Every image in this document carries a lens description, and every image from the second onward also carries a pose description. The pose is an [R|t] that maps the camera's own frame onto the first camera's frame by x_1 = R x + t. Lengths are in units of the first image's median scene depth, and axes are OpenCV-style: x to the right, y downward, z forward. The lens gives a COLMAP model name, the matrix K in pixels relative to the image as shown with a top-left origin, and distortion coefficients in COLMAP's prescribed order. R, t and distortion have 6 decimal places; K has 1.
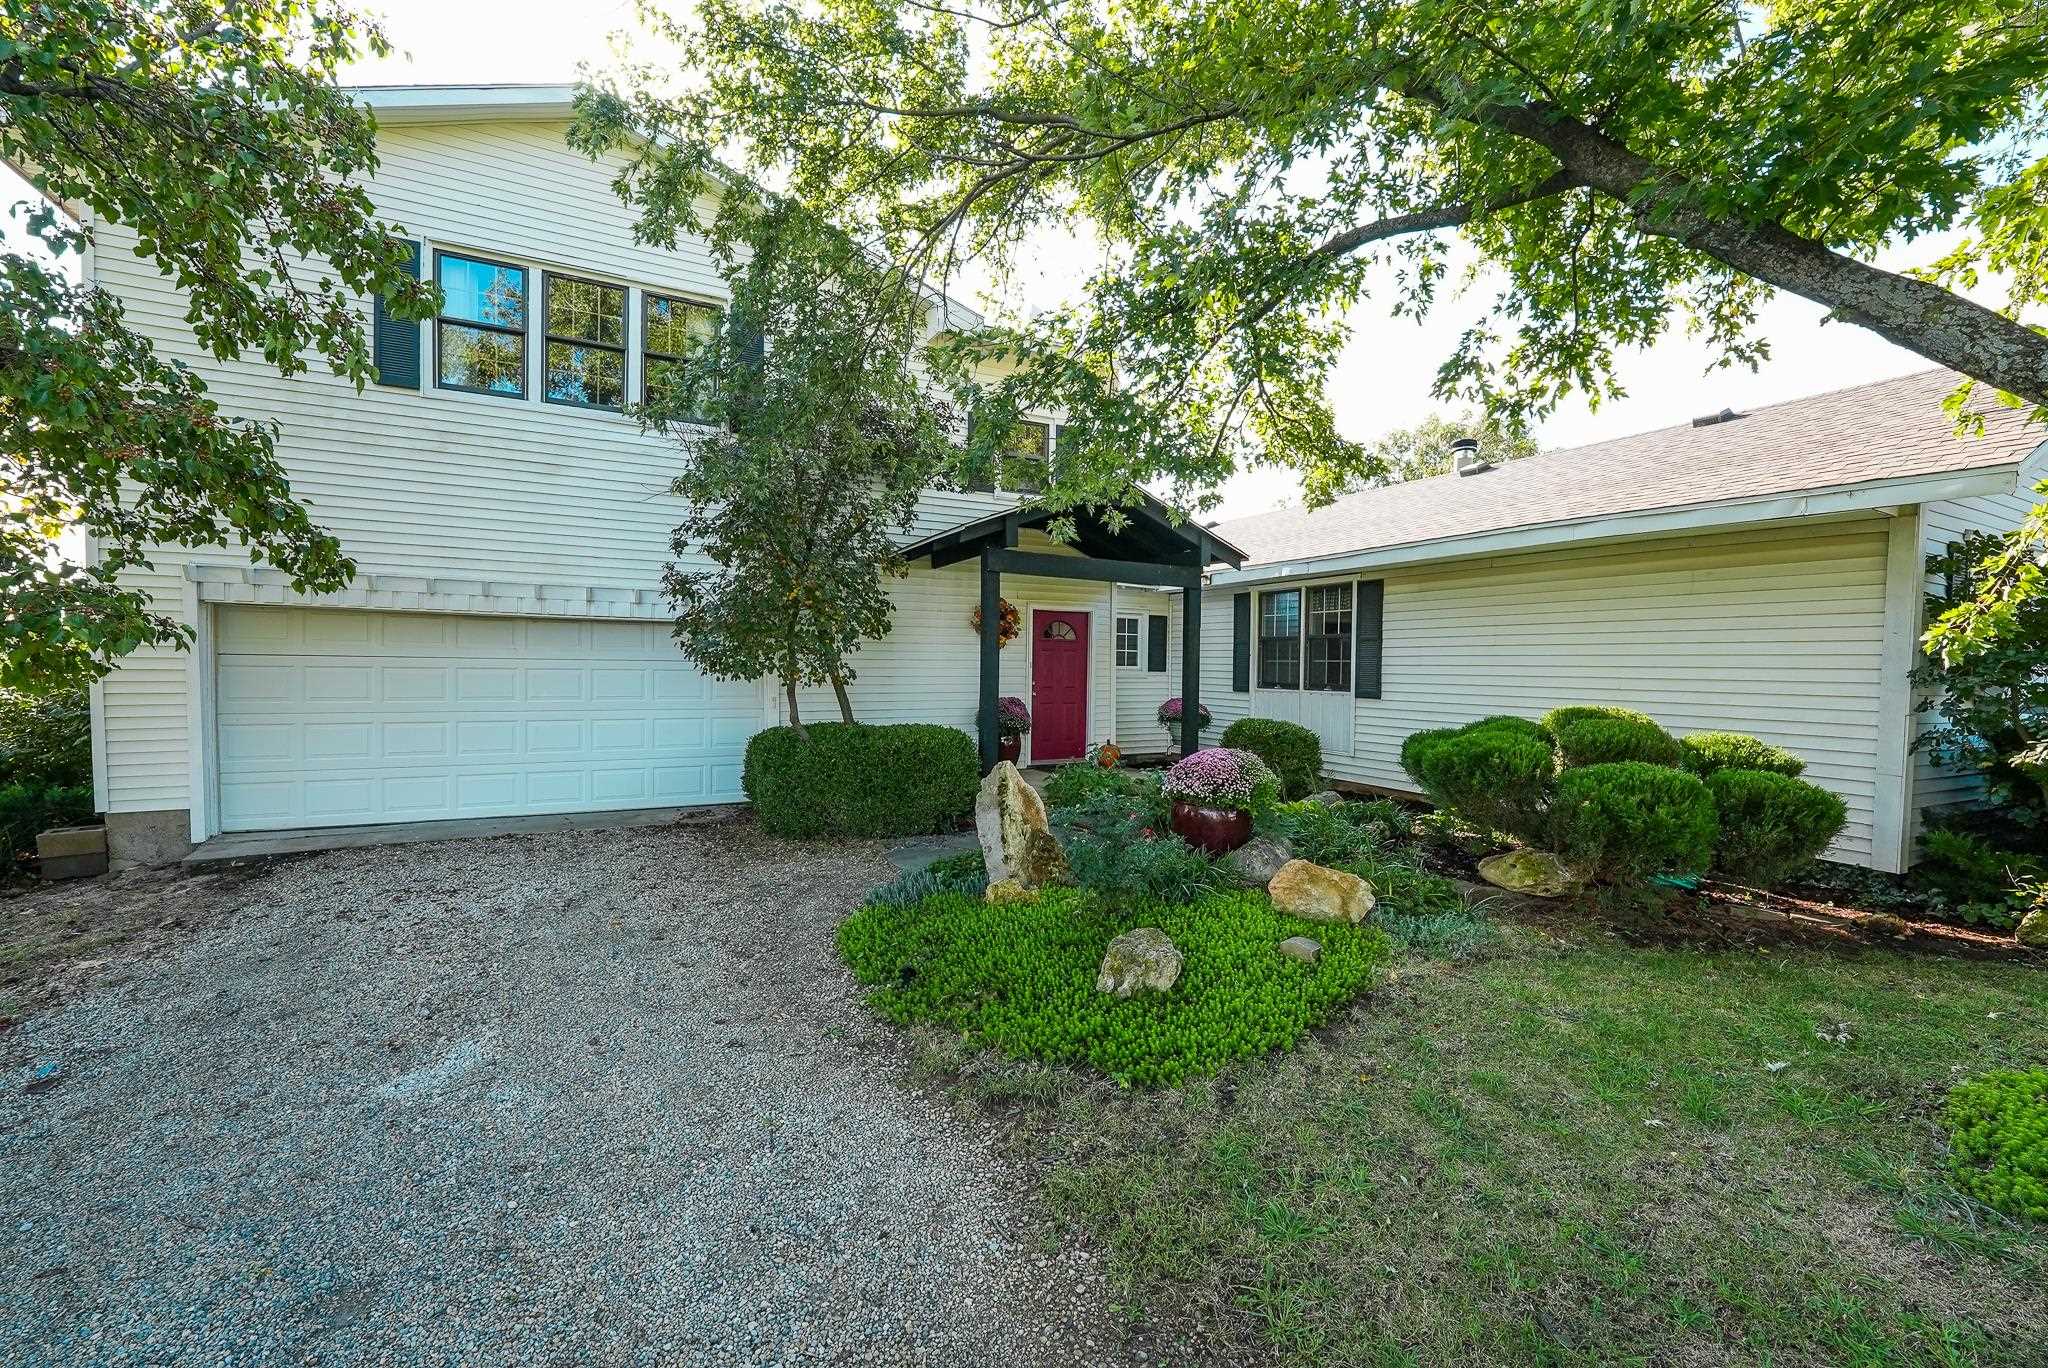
lens RADIAL K [[832.1, 0, 1019.6], [0, 832.1, 679.6], [0, 0, 1]] dist [-0.007070, -0.002711]
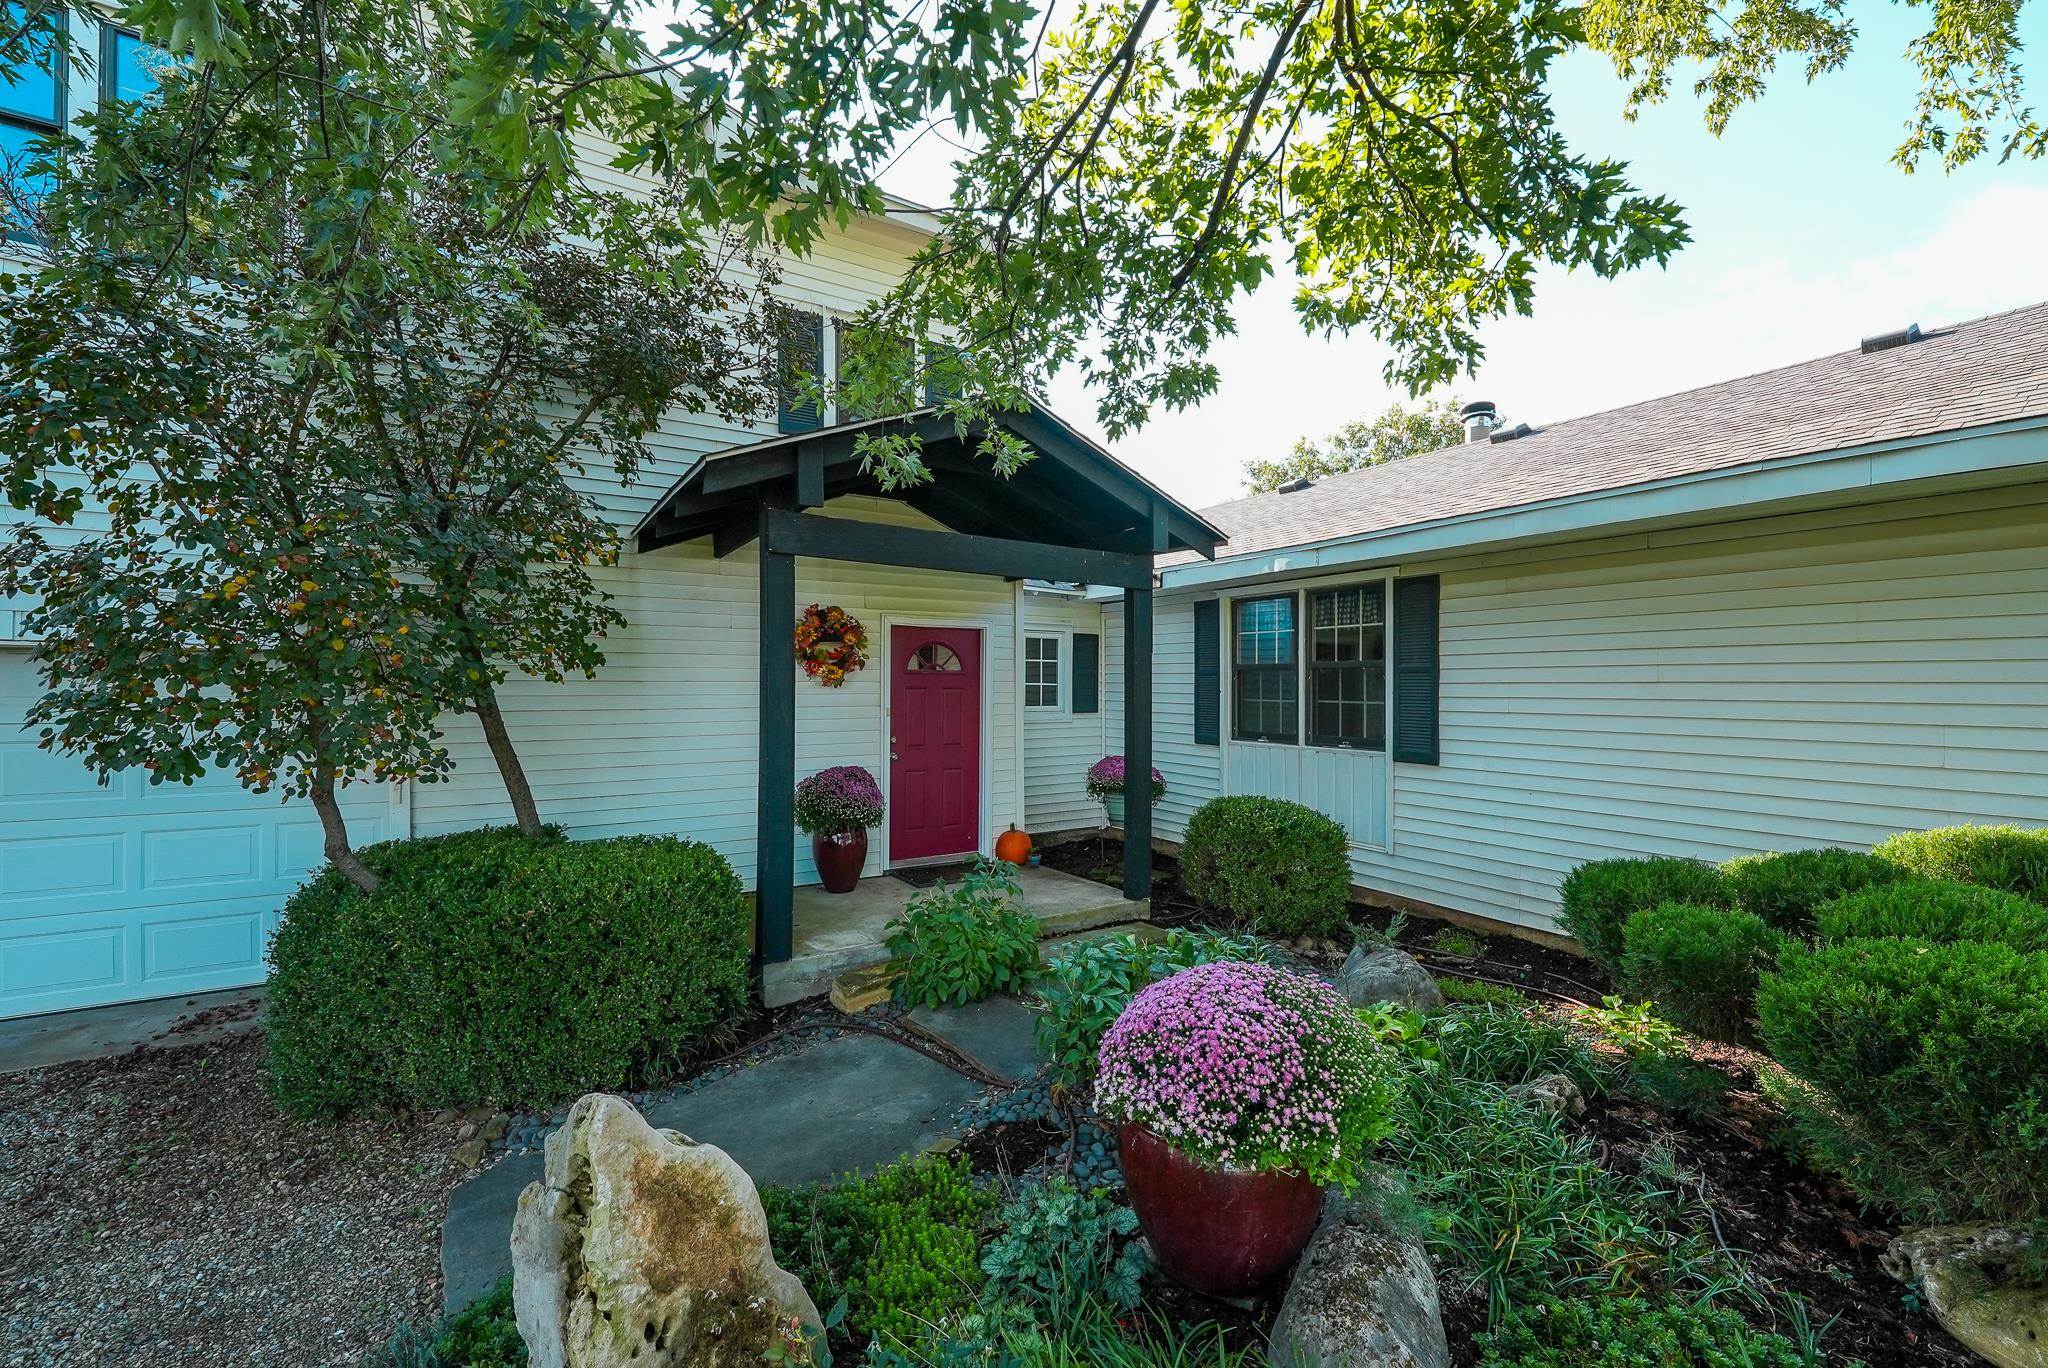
lens RADIAL K [[832.1, 0, 1023.6], [0, 832.1, 682.6], [0, 0, 1]] dist [-0.007070, -0.002711]
pose [[0.996303, -0.008343, 0.085503, 0.065456], [0.009973, 0.999776, -0.018654, -0.028187], [-0.085328, 0.019437, 0.996163, 0.375206]]
